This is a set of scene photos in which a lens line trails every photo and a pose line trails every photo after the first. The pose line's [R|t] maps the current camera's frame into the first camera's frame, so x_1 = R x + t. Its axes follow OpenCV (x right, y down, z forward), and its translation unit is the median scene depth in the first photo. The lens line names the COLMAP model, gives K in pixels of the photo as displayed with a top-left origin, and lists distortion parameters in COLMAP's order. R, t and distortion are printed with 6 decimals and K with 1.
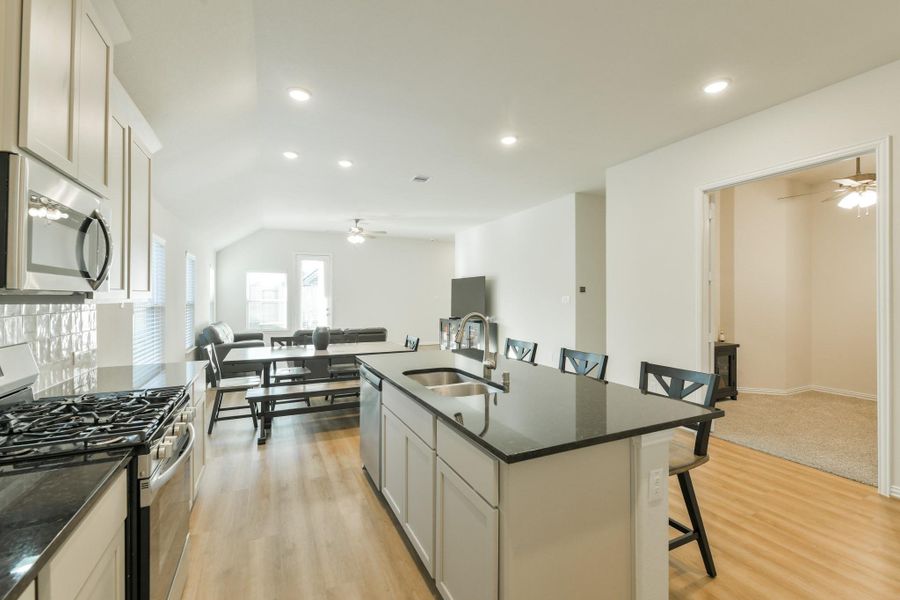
lens RADIAL K [[384.5, 0, 450.8], [0, 384.5, 295.9], [0, 0, 1]] dist [0.021692, -0.009354]
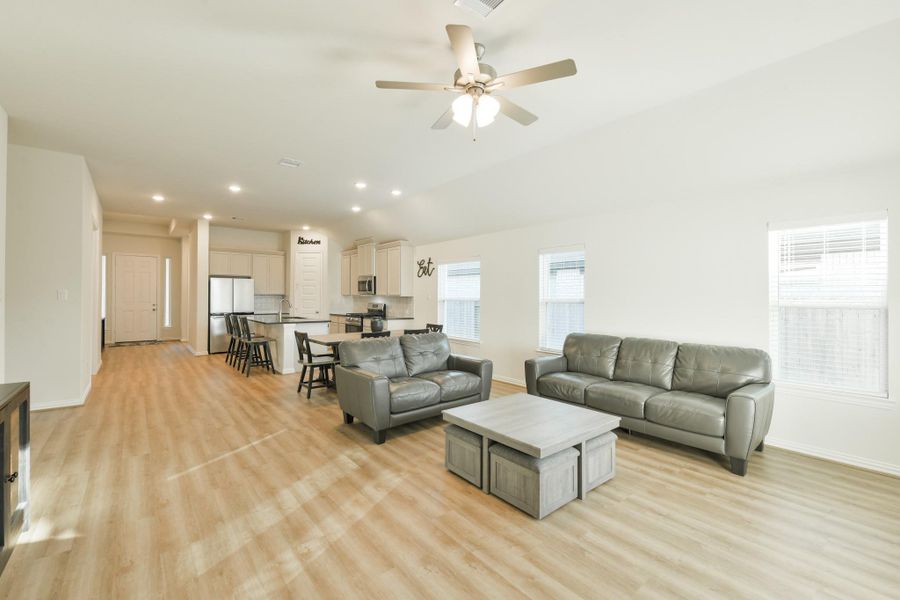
lens RADIAL K [[384.5, 0, 450.8], [0, 384.5, 295.9], [0, 0, 1]] dist [0.021692, -0.009354]
pose [[-0.972152, -0.007472, -0.234233, -0.158871], [-0.006497, 0.999967, -0.004934, 0.008171], [0.234262, -0.003275, -0.972168, 1.339565]]
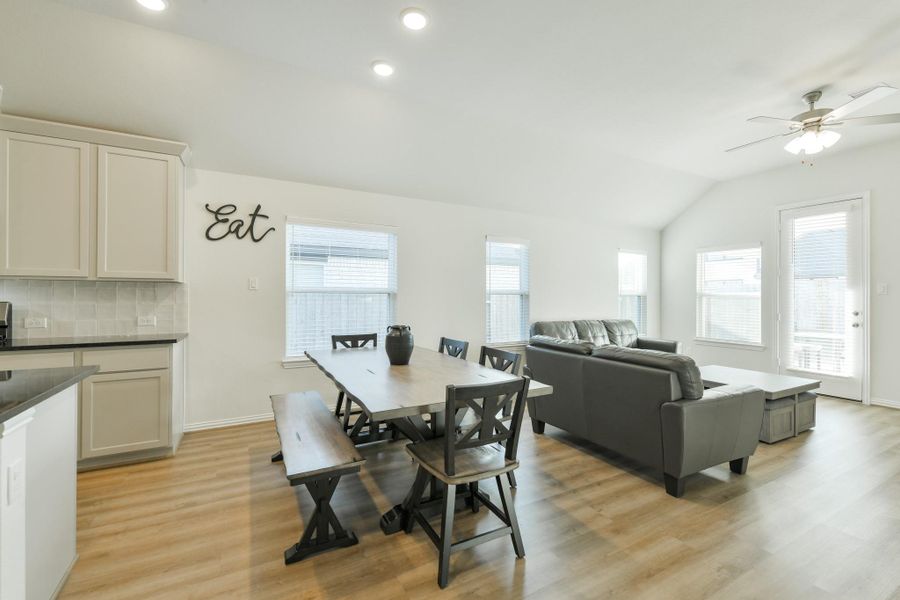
lens RADIAL K [[384.5, 0, 450.8], [0, 384.5, 295.9], [0, 0, 1]] dist [0.021692, -0.009354]
pose [[0.052288, -0.000690, -0.998632, 0.152511], [-0.002707, 0.999996, -0.000833, 0.019482], [0.998628, 0.002747, 0.052285, 0.606260]]
